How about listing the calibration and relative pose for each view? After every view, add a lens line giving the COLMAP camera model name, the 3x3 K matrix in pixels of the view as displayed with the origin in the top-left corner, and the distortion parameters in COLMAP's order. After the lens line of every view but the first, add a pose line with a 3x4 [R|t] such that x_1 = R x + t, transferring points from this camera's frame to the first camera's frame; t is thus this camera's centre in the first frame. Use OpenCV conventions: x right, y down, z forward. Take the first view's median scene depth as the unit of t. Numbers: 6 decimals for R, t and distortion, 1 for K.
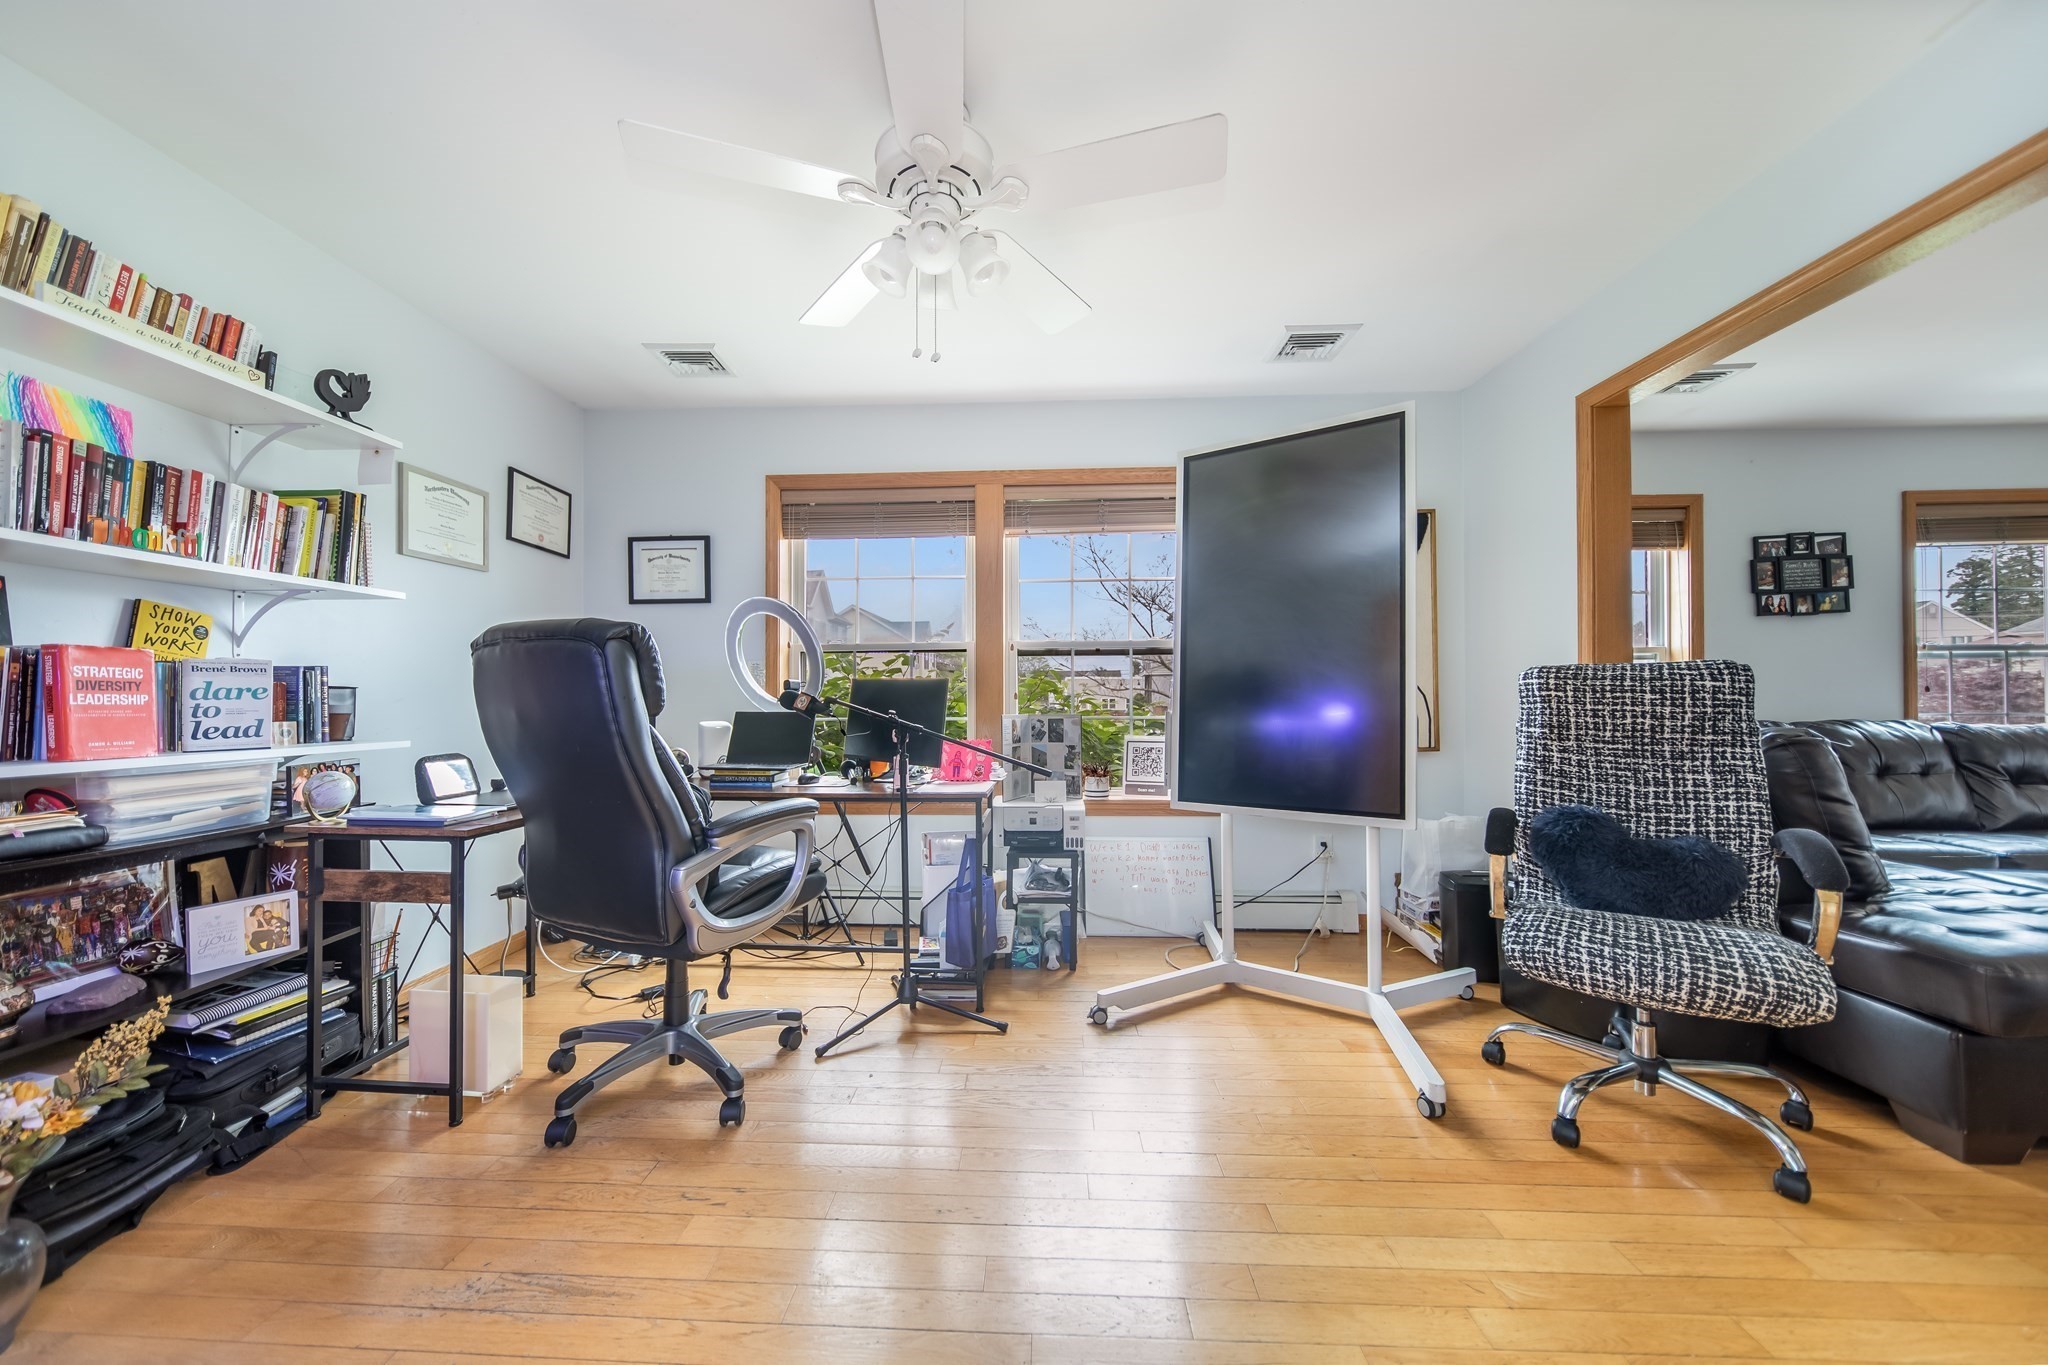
lens RADIAL K [[732.0, 0, 1009.6], [0, 732.0, 701.0], [0, 0, 1]] dist [-0.002323, -0.000454]
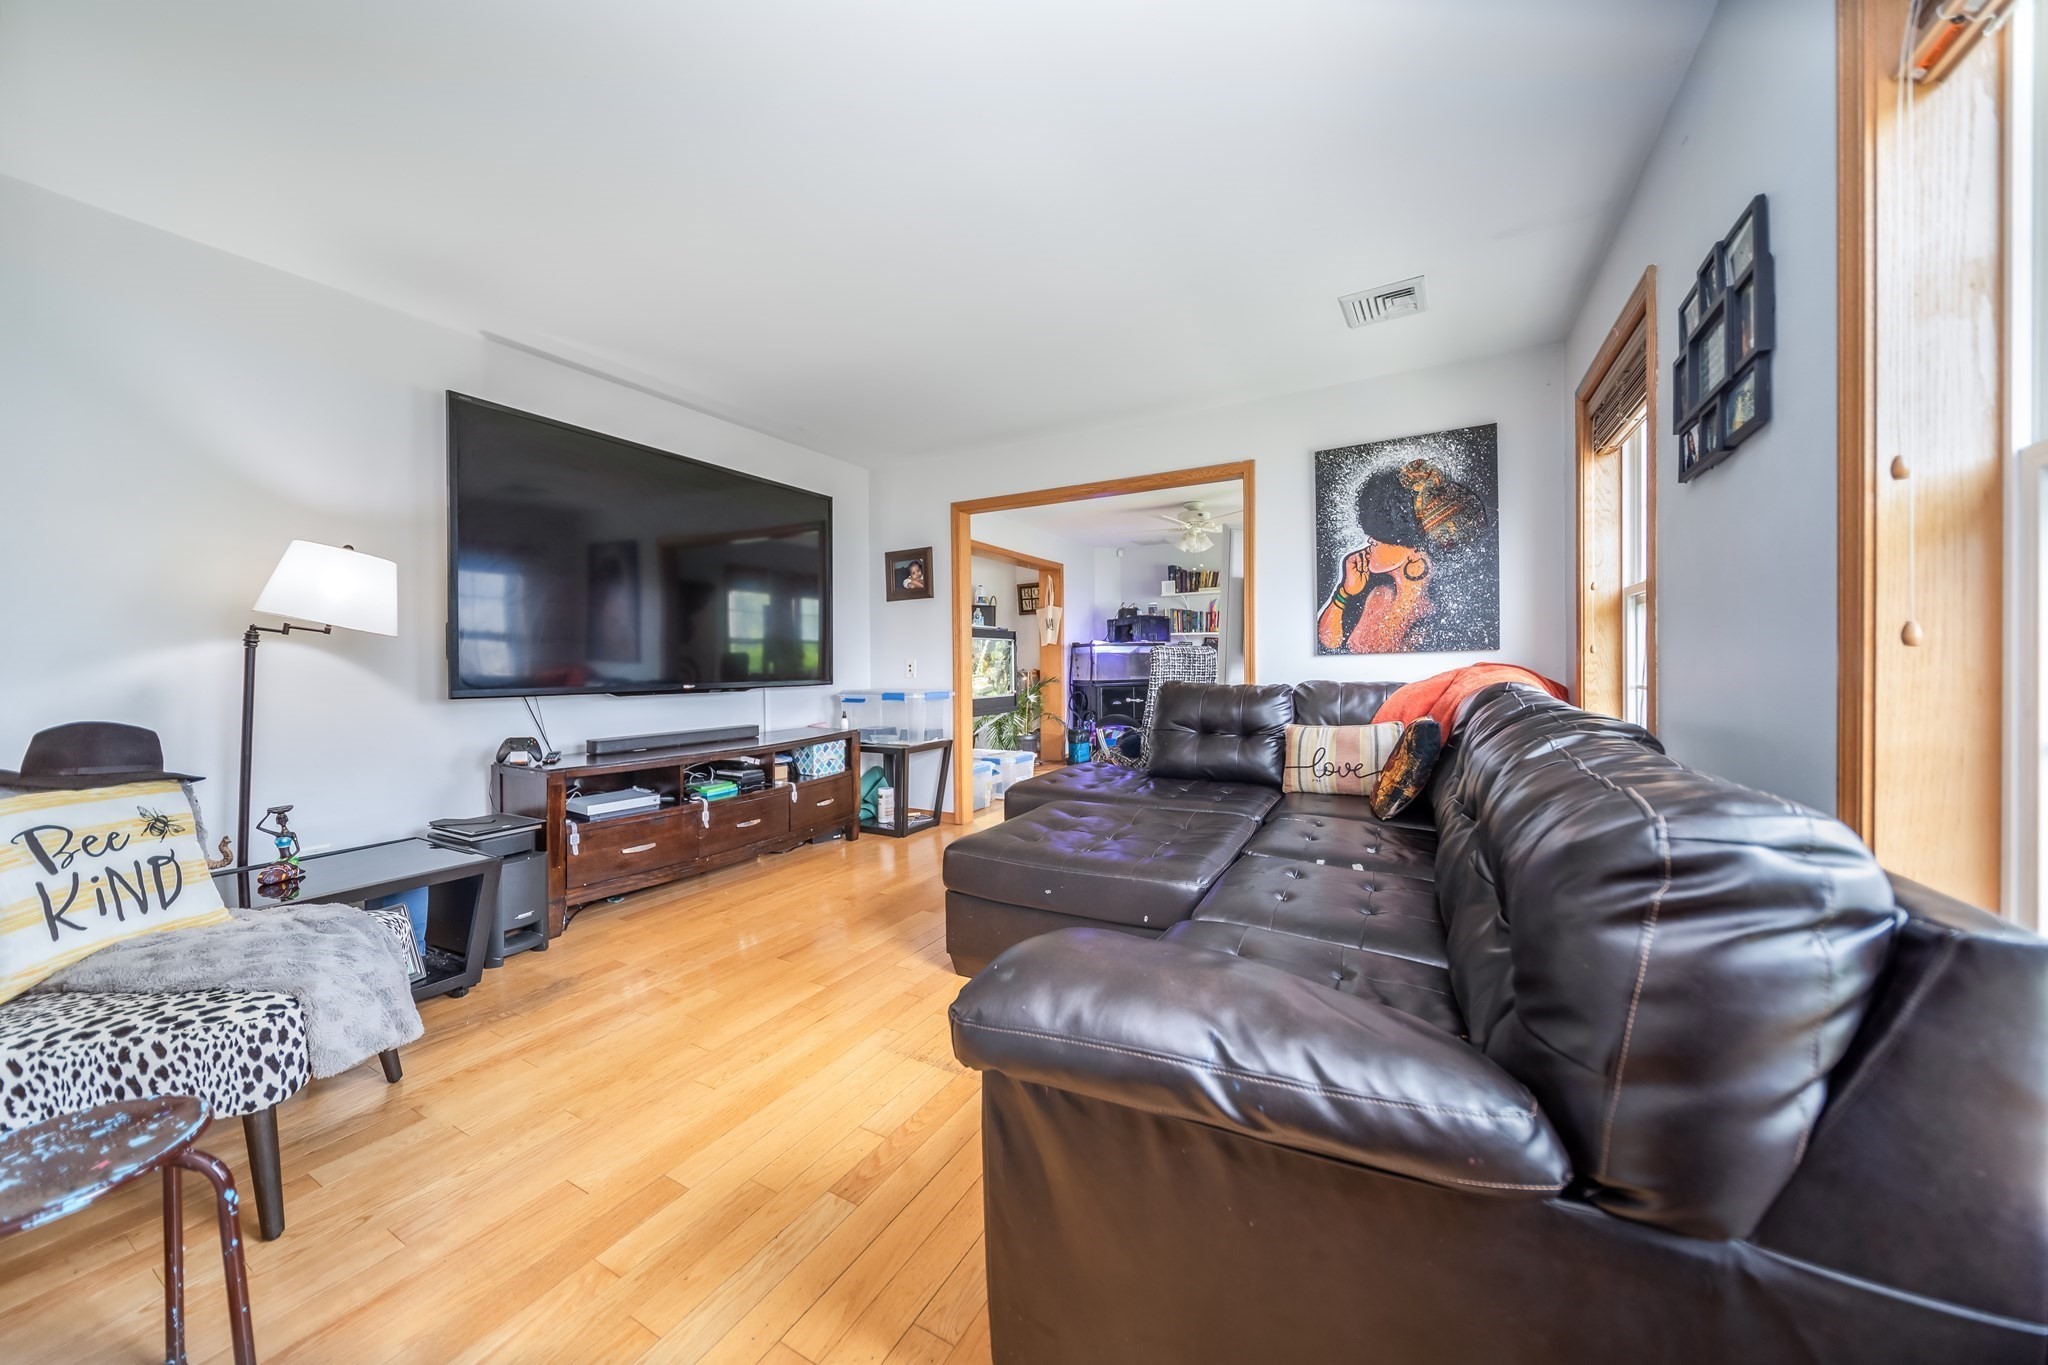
lens RADIAL K [[722.7, 0, 1029.4], [0, 722.7, 667.8], [0, 0, 1]] dist [-0.000966, -0.000102]
pose [[-0.435568, 0.015276, -0.900026, 1.784045], [0.012282, 0.999864, 0.011027, -0.013240], [0.900072, -0.006251, -0.435697, 0.925064]]
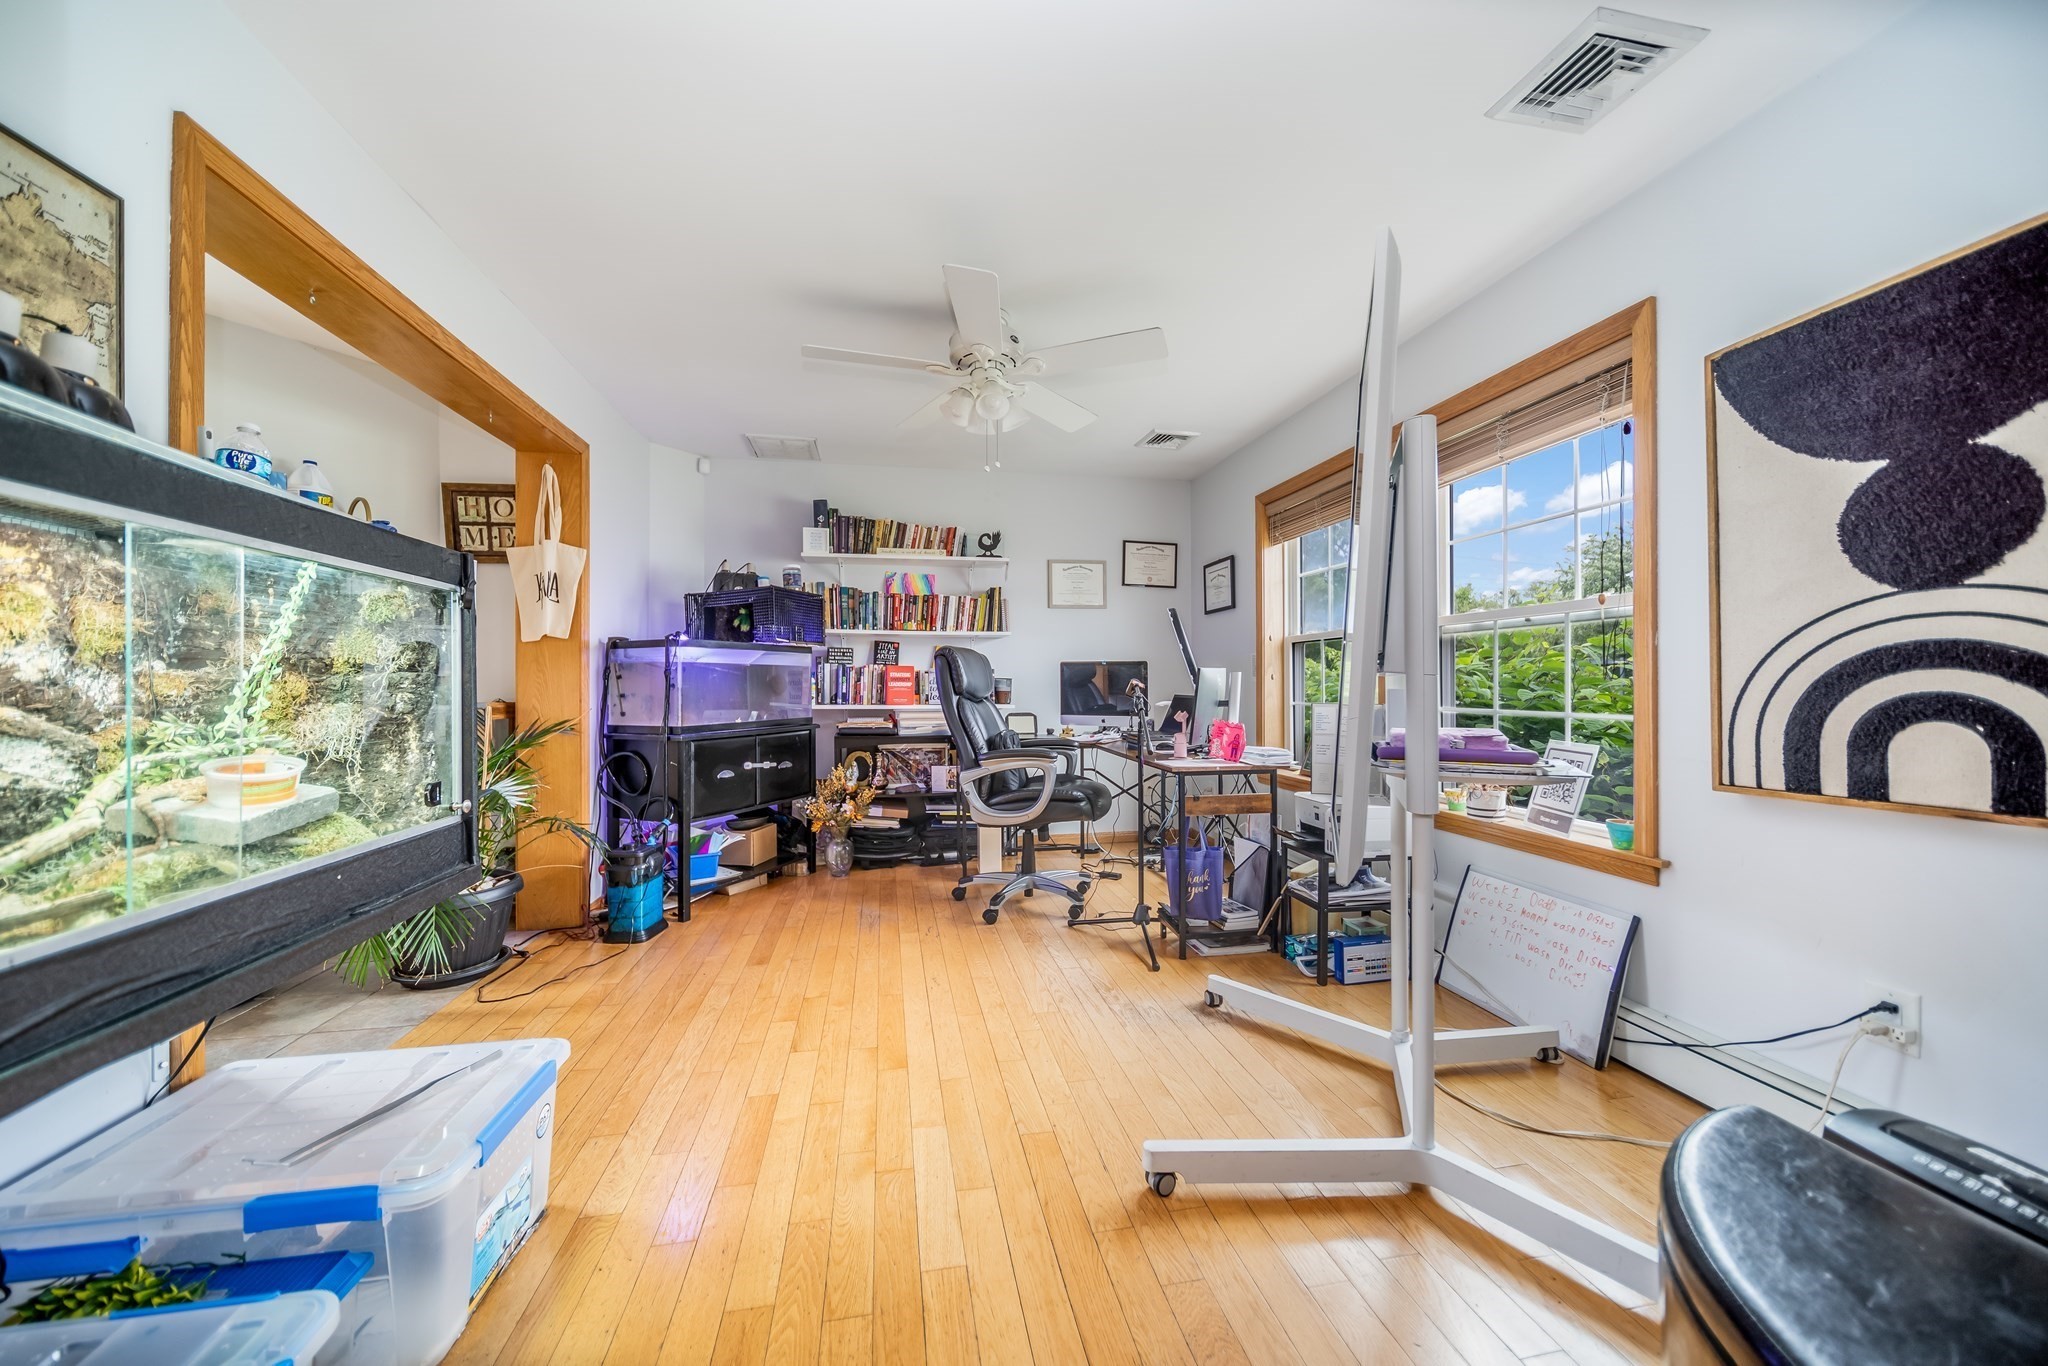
lens RADIAL K [[721.1, 0, 1017.0], [0, 721.1, 686.3], [0, 0, 1]] dist [-0.000891, -0.000069]
pose [[0.229479, 0.008734, -0.973274, 0.722657], [-0.000755, 0.999961, 0.008796, -0.008798], [0.973313, -0.001284, 0.229477, 0.356738]]
